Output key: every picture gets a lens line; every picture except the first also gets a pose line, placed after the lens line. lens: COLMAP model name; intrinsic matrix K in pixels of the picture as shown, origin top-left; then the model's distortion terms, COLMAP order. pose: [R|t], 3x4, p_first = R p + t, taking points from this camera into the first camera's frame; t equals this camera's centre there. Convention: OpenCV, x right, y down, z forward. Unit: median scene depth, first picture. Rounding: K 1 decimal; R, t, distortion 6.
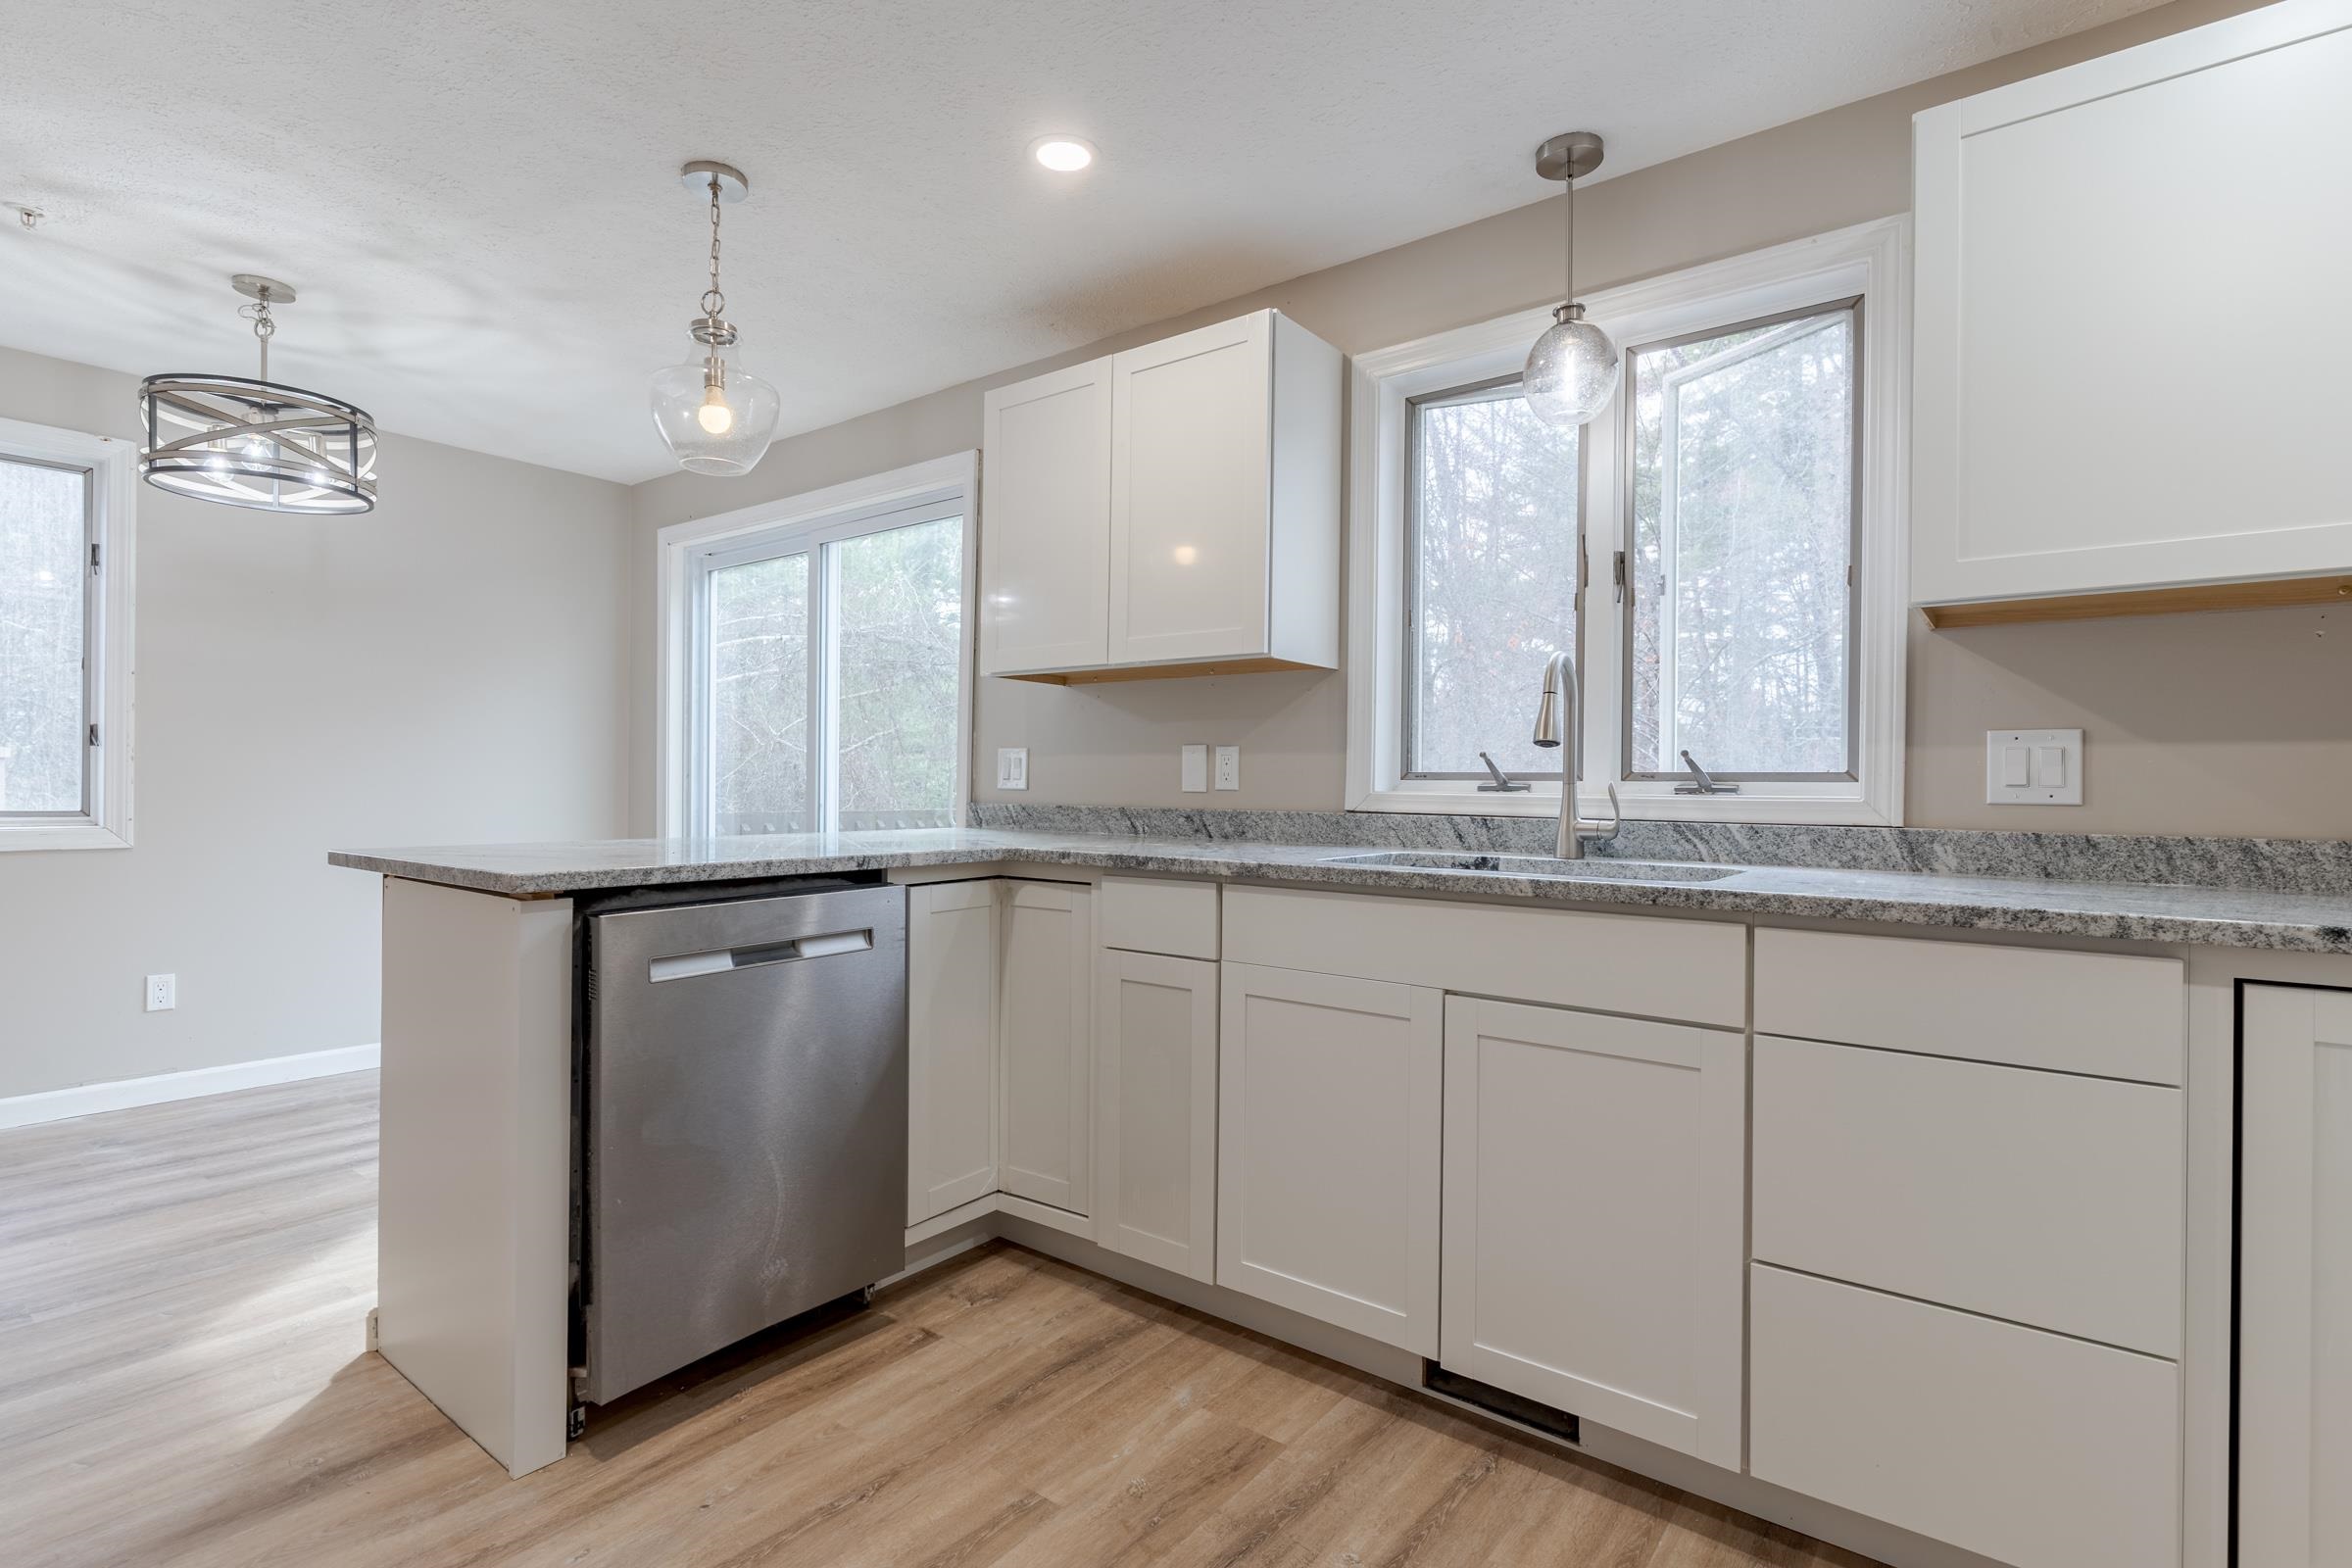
lens RADIAL K [[1112.4, 0, 1172.9], [0, 1112.4, 785.0], [0, 0, 1]] dist [-0.004284, -0.000112]
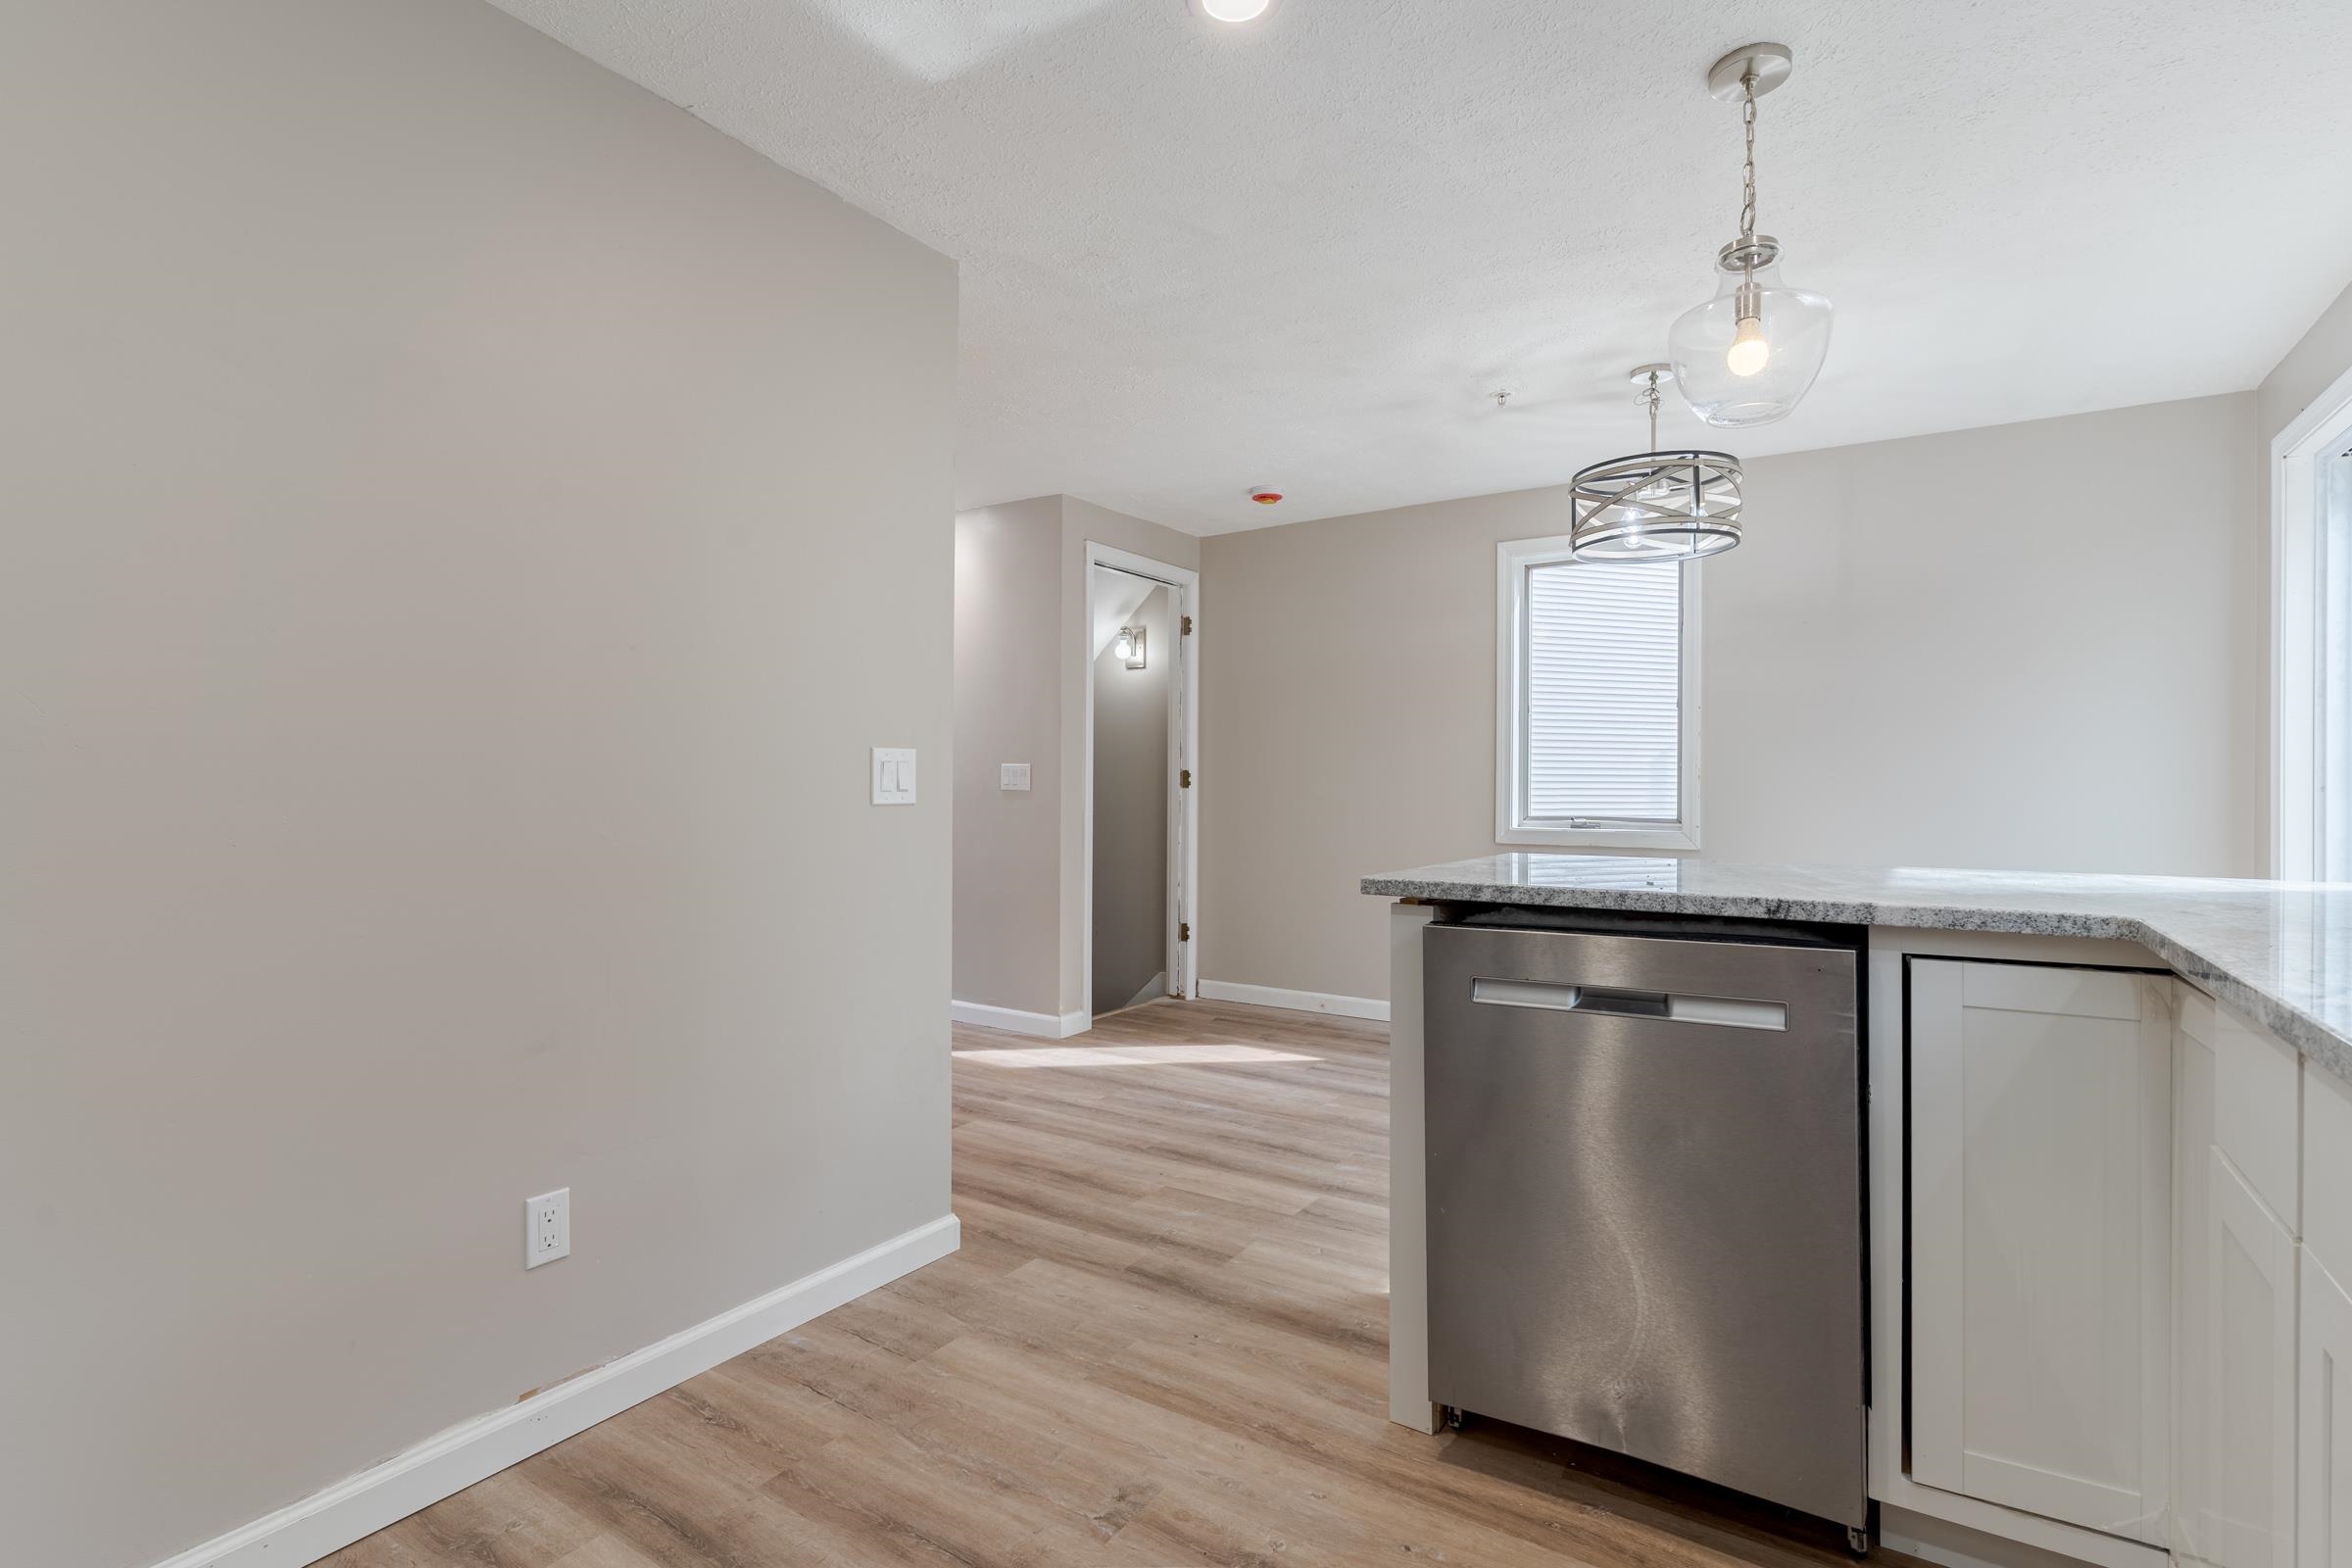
lens RADIAL K [[1112.4, 0, 1175.9], [0, 1112.4, 783.7], [0, 0, 1]] dist [-0.004284, -0.000112]
pose [[0.074731, -0.010306, -0.997150, 0.458185], [-0.004218, 0.999934, -0.010651, -0.002212], [0.997195, 0.005002, 0.074683, 0.624554]]
